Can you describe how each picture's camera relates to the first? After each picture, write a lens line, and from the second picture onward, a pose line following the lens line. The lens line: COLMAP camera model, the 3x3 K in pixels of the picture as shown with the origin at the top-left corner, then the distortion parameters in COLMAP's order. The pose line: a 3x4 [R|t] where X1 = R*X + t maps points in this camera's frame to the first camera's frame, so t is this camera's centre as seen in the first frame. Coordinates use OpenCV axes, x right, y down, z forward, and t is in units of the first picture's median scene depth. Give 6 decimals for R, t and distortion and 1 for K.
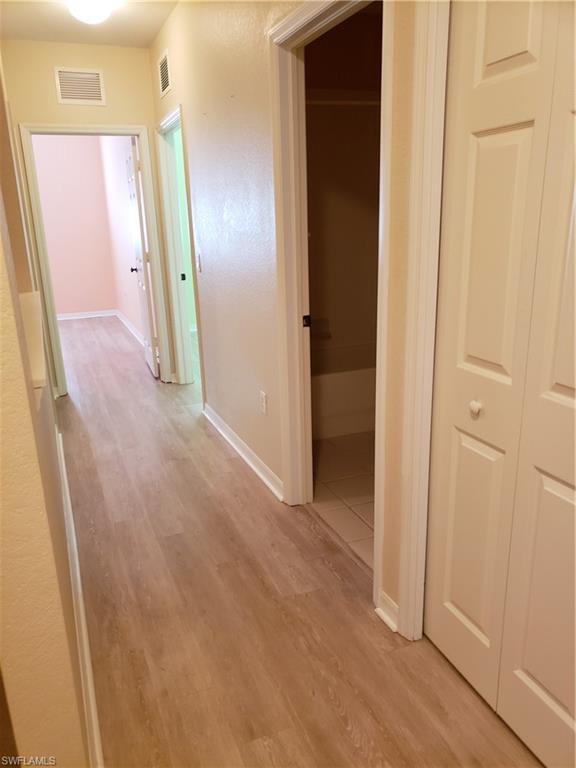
lens RADIAL K [[596.1, 0, 287.7], [0, 596.1, 384.7], [0, 0, 1]] dist [0.001267, -0.035058]
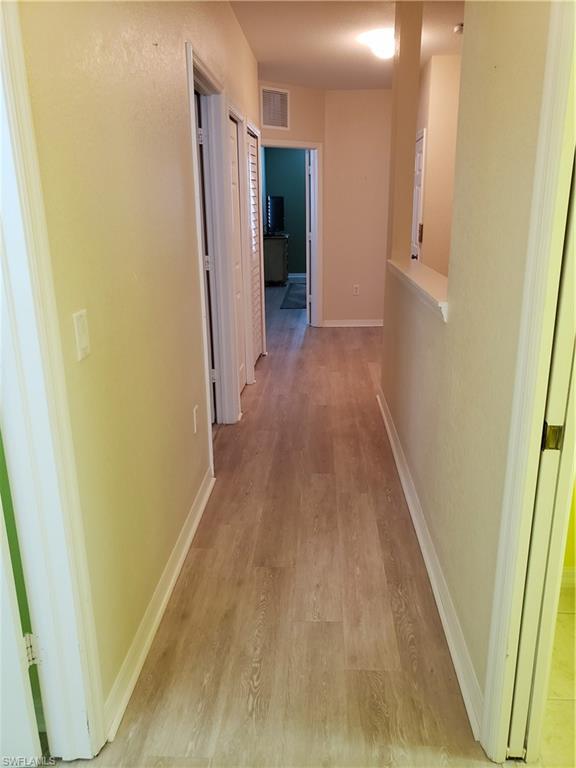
lens RADIAL K [[596.1, 0, 287.3], [0, 596.1, 383.6], [0, 0, 1]] dist [0.001267, -0.035058]
pose [[-0.901624, -0.073722, 0.426192, -0.576394], [0.164884, 0.852372, 0.496261, -0.465262], [-0.399859, 0.517713, -0.756364, 1.693353]]
